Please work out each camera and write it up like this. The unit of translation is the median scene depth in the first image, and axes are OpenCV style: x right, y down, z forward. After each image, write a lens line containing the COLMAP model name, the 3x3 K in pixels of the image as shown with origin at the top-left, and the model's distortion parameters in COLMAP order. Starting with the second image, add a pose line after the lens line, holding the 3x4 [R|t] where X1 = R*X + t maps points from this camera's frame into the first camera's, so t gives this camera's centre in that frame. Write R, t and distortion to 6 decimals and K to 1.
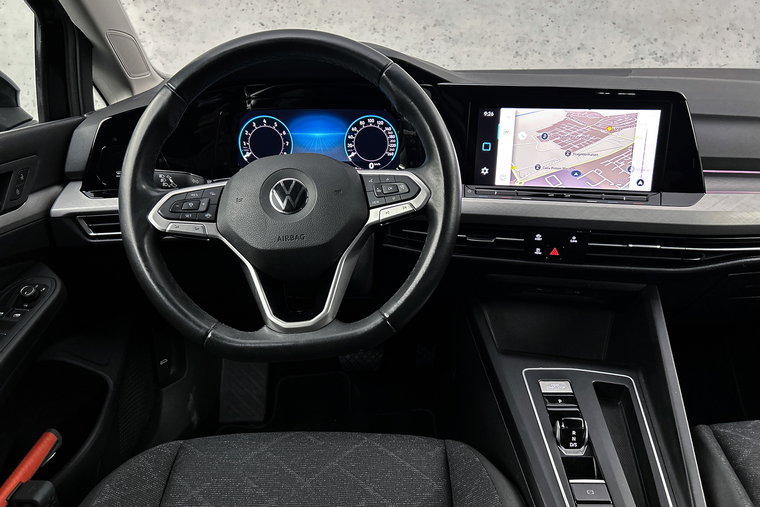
lens RADIAL K [[571.7, 0, 380.2], [0, 571.7, 258.2], [0, 0, 1]] dist [0.061356, -0.052049]
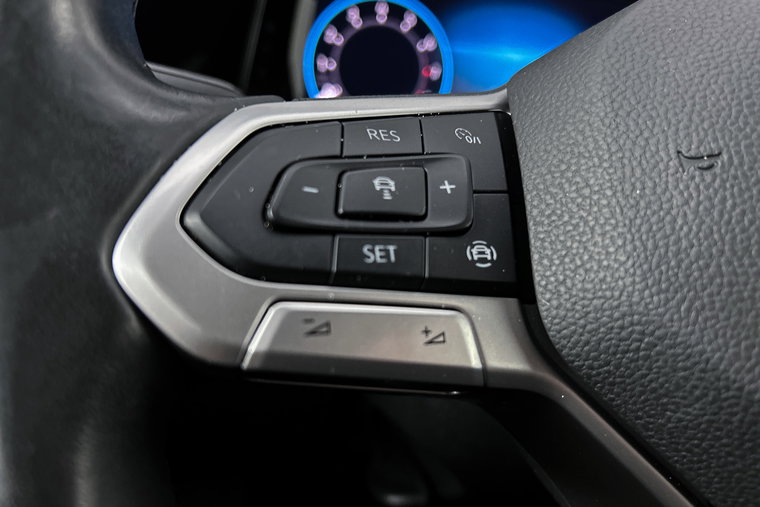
lens RADIAL K [[571.7, 0, 382.8], [0, 571.7, 252.7], [0, 0, 1]] dist [0.061356, -0.052049]
pose [[0.977046, 0.021902, 0.211898, -0.295006], [-0.004426, 0.996573, -0.082599, -0.049430], [-0.212981, 0.079765, 0.973795, 0.683923]]
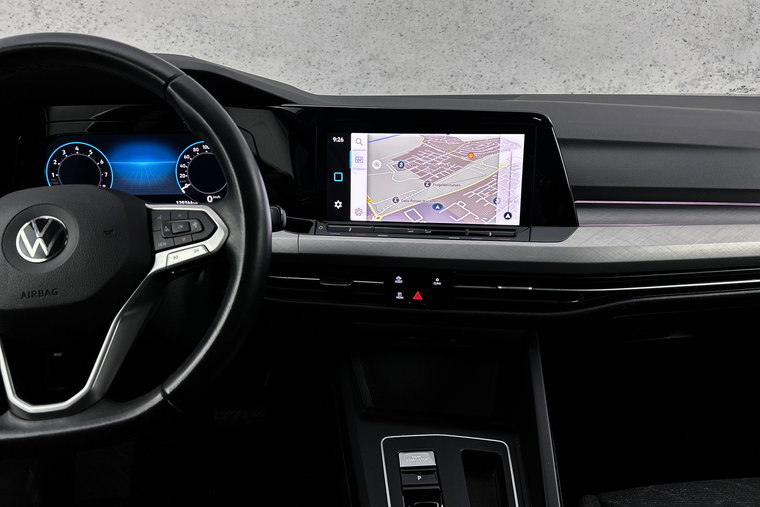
lens RADIAL K [[571.7, 0, 385.5], [0, 571.7, 255.0], [0, 0, 1]] dist [0.061356, -0.052049]
pose [[0.996796, -0.019533, 0.077560, 0.190036], [0.024375, 0.997780, -0.061978, -0.020954], [-0.076177, 0.063670, 0.995059, 0.143947]]
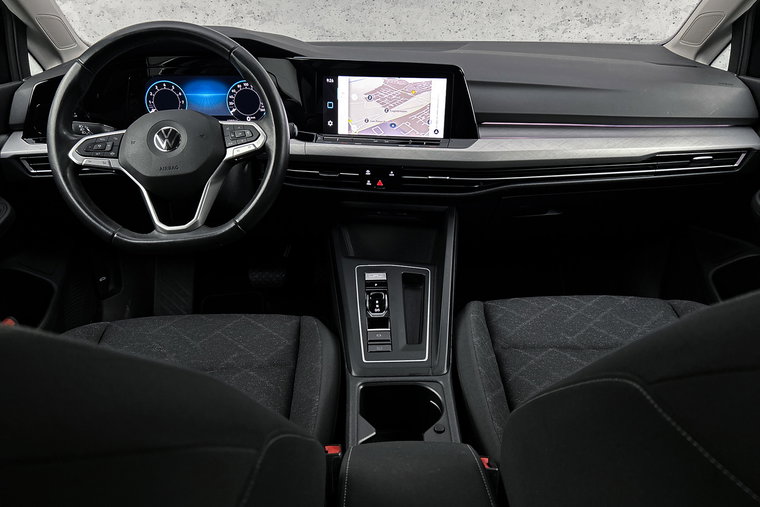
lens RADIAL K [[571.7, 0, 383.3], [0, 571.7, 257.0], [0, 0, 1]] dist [0.061356, -0.052049]
pose [[0.998565, -0.015623, 0.051222, 0.238996], [0.012085, 0.997566, 0.068679, 0.074016], [-0.052171, -0.067961, 0.996323, -0.392451]]
